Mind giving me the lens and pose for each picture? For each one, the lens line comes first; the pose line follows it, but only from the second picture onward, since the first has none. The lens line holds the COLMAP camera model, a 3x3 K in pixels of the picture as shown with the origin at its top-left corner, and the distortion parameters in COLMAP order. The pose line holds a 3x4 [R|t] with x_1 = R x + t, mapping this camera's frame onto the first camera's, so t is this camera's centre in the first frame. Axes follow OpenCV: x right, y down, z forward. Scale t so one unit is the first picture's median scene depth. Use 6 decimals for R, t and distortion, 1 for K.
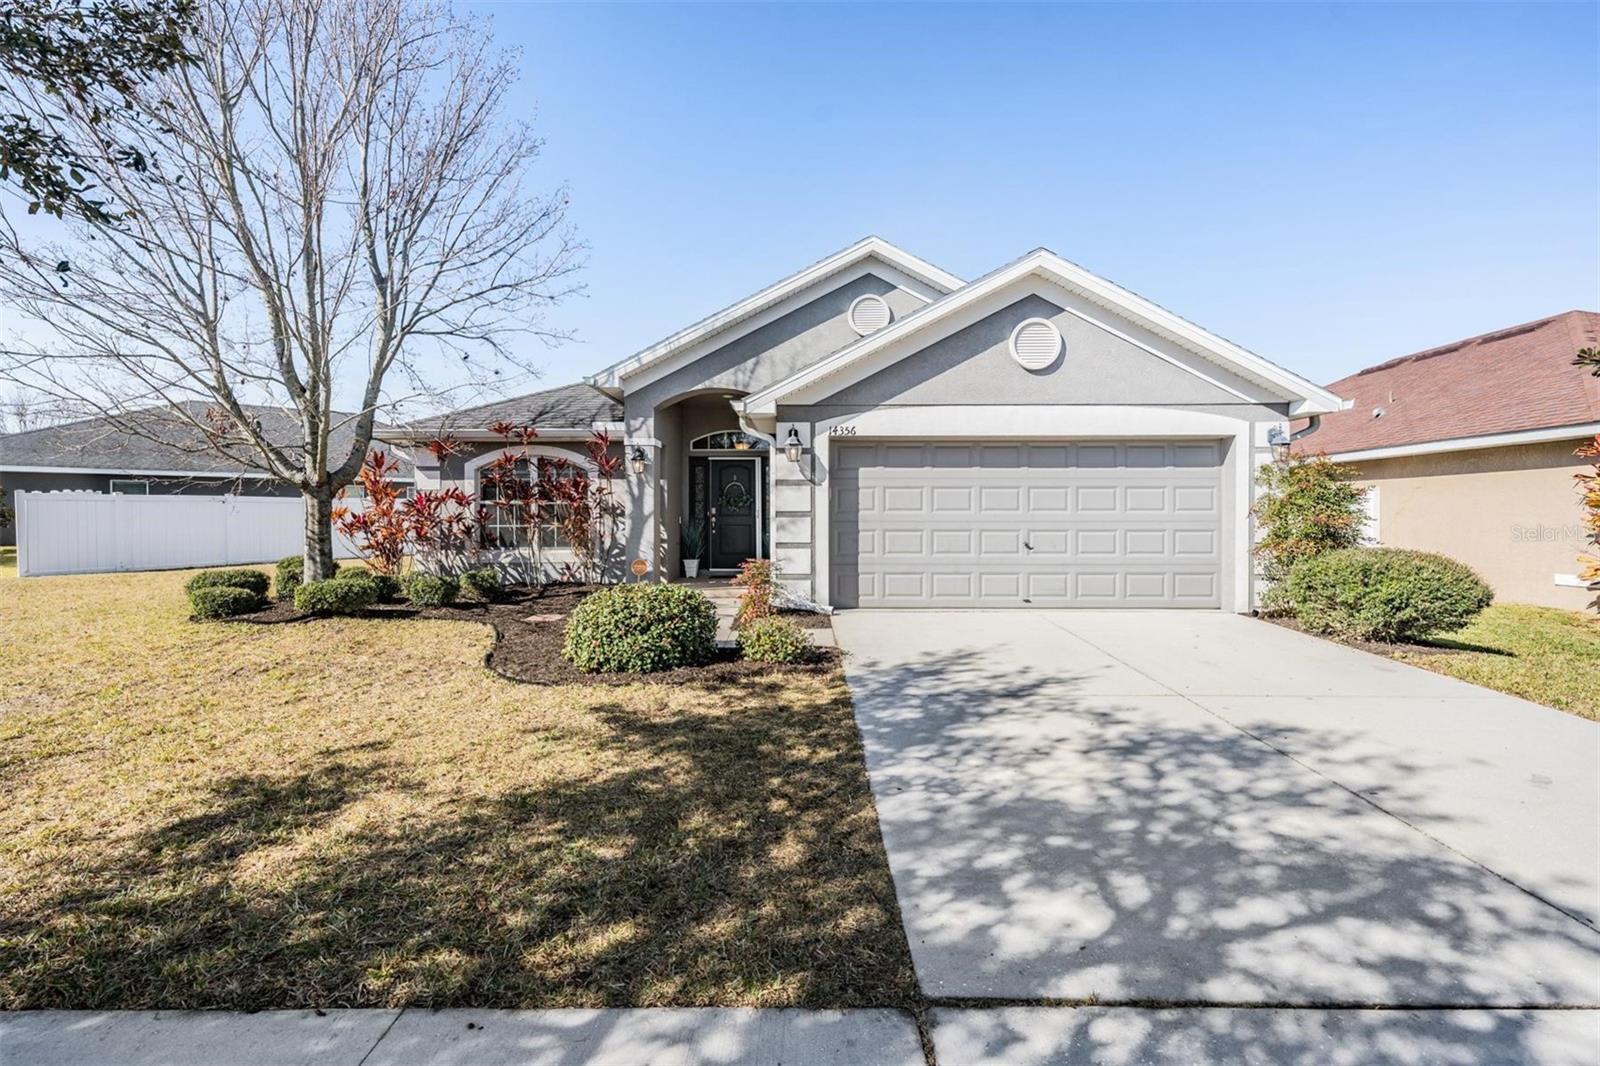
lens RADIAL K [[701.8, 0, 801.1], [0, 701.8, 528.4], [0, 0, 1]] dist [0.001069, 0.000288]
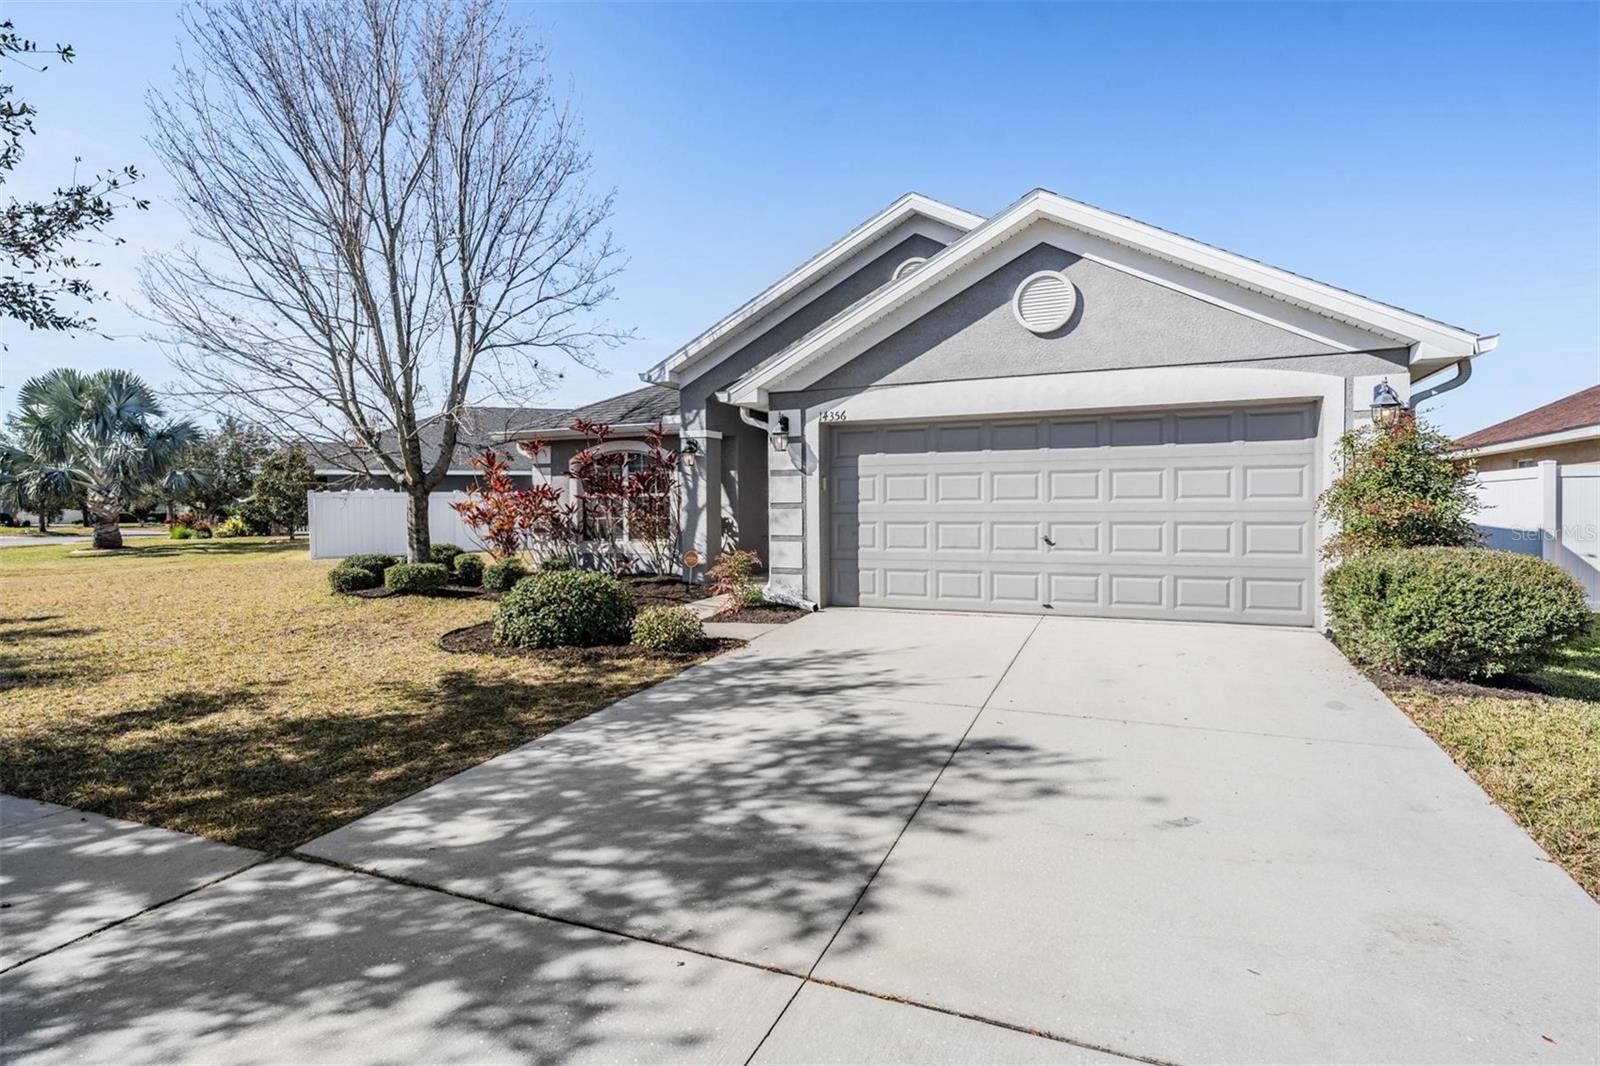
lens RADIAL K [[823.6, 0, 798.1], [0, 823.6, 533.1], [0, 0, 1]] dist [0.000816, 0.000096]
pose [[0.921248, 0.005802, -0.388933, 0.457078], [-0.000019, 0.999889, 0.014870, 0.000409], [0.388977, -0.013691, 0.921146, -0.032041]]
